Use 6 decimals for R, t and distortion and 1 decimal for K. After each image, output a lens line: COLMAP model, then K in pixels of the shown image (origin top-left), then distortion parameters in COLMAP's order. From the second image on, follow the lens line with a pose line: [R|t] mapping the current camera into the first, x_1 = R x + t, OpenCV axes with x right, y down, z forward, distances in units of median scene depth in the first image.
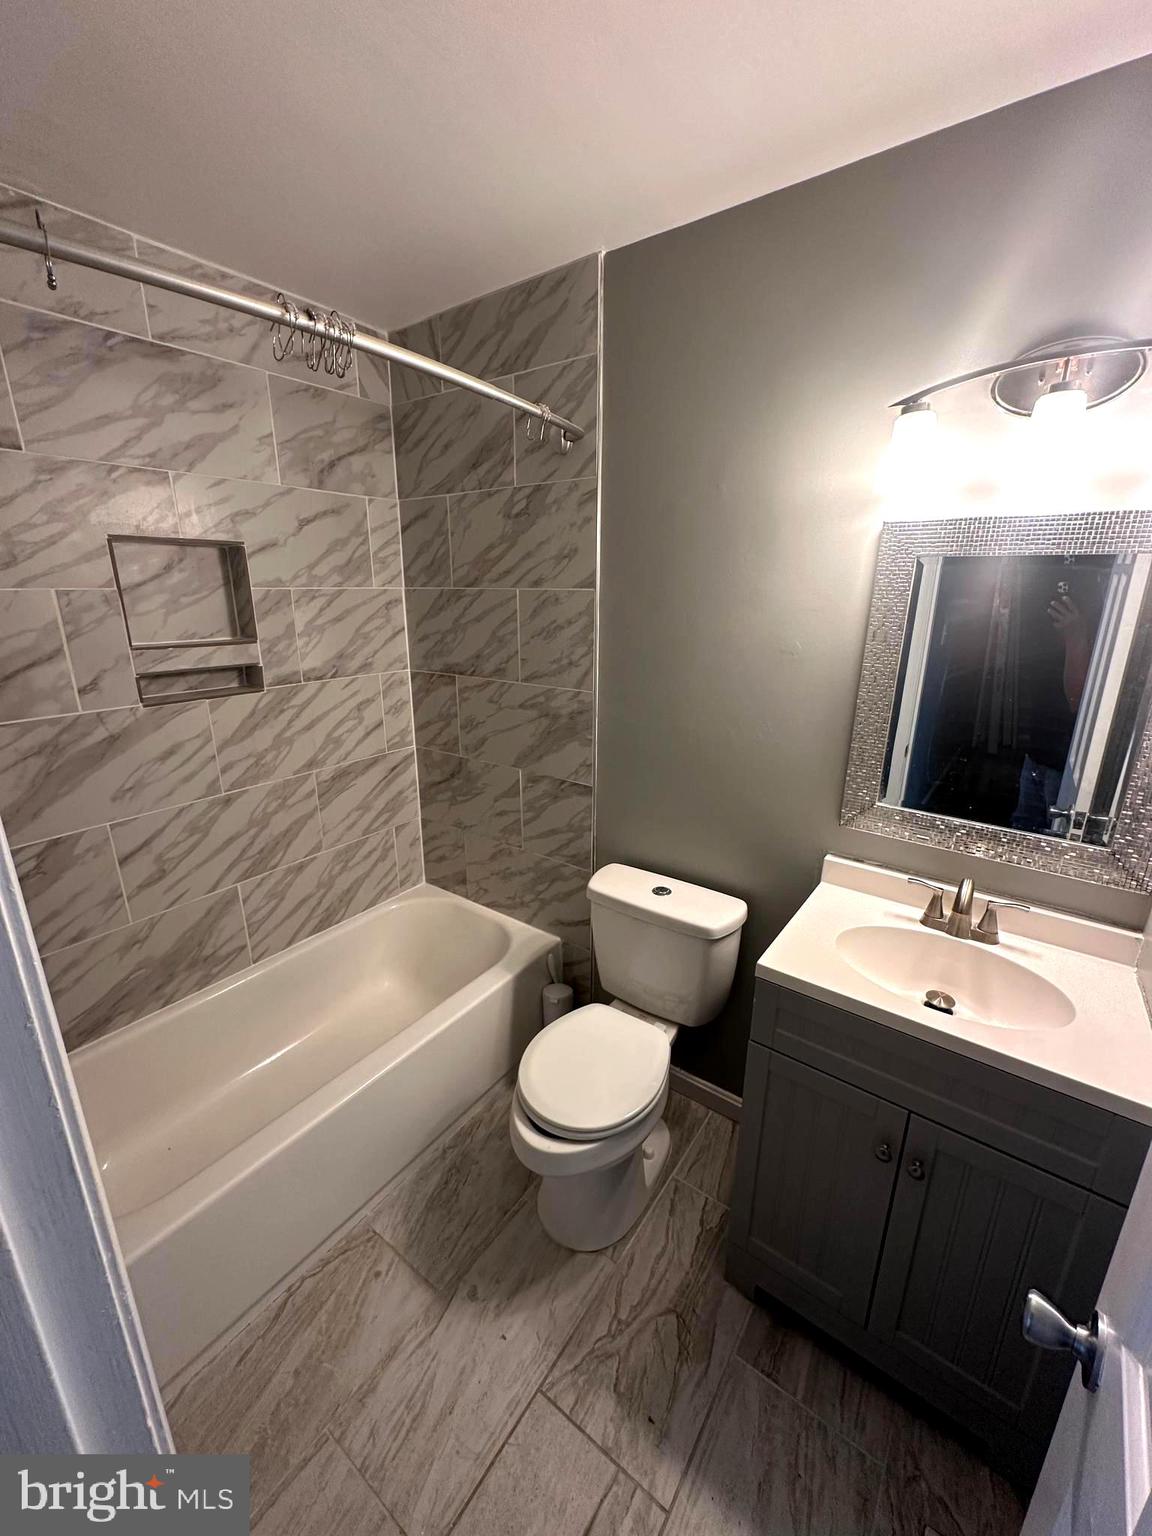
lens RADIAL K [[615.4, 0, 574.8], [0, 615.4, 765.2], [0, 0, 1]] dist [-0.002650, 0.000253]
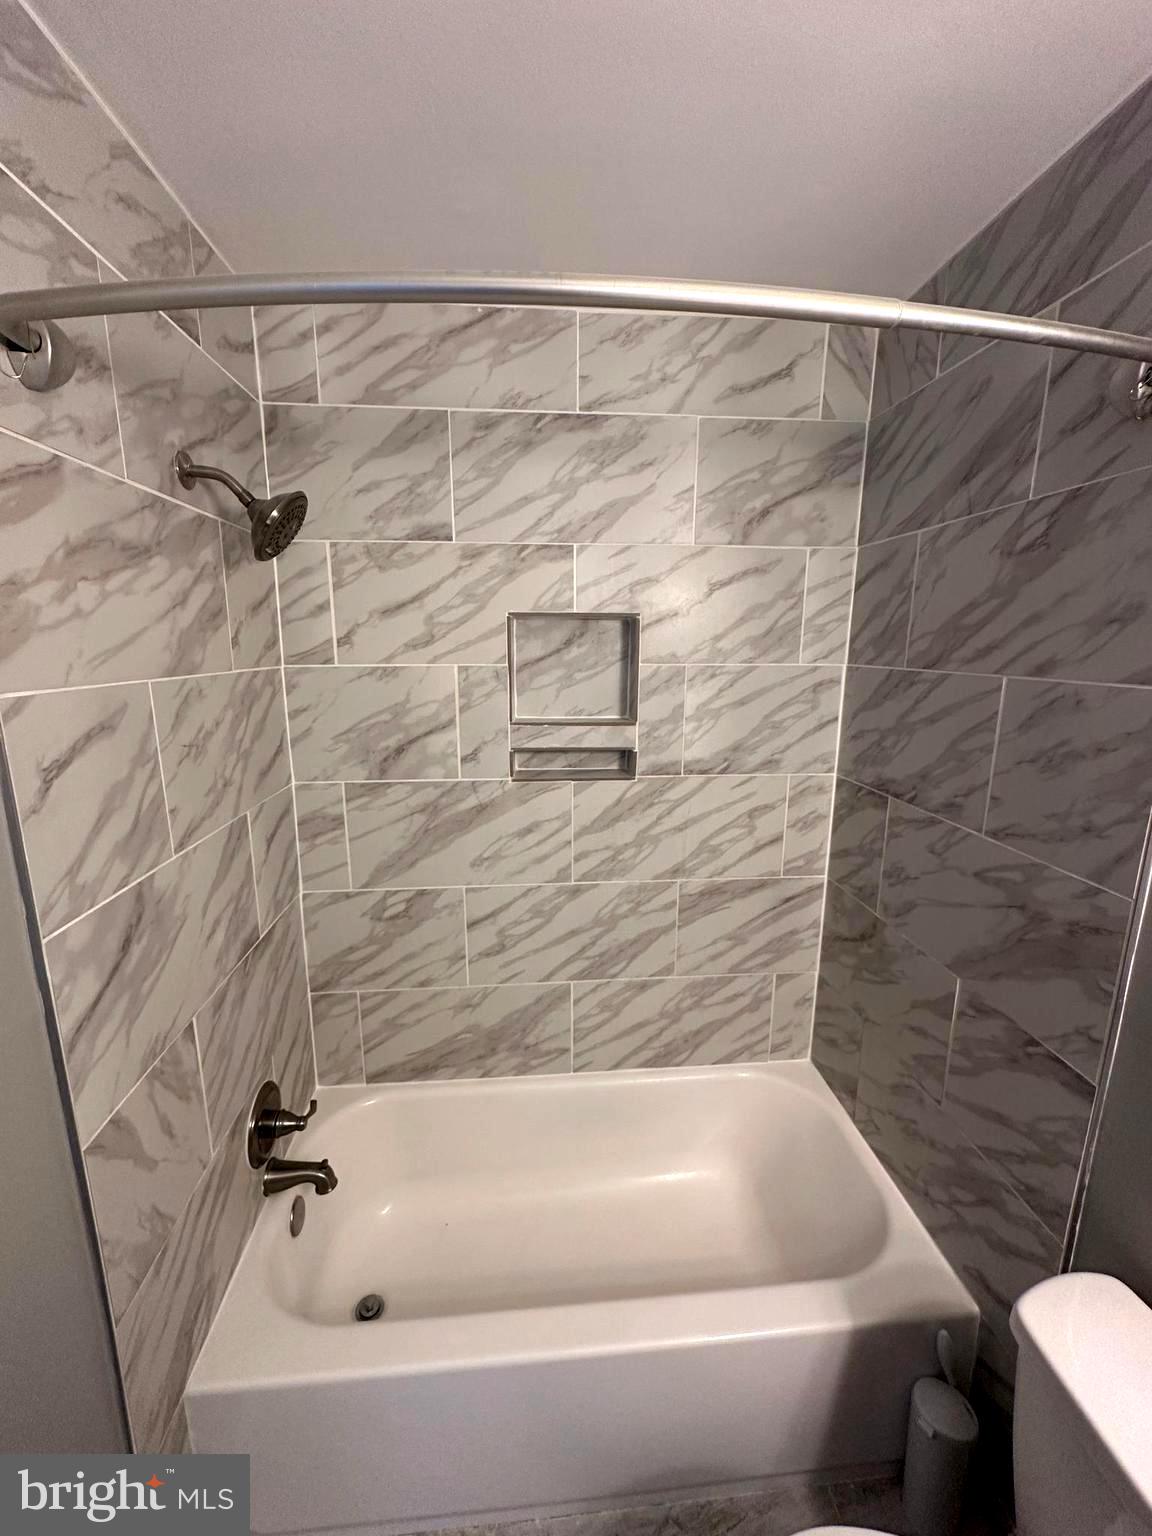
lens RADIAL K [[615.4, 0, 574.8], [0, 615.4, 765.2], [0, 0, 1]] dist [-0.002650, 0.000253]
pose [[0.655013, 0.149071, -0.740767, 0.079285], [-0.212967, 0.977024, 0.008302, -0.127224], [0.724985, 0.152321, 0.671710, 0.344561]]
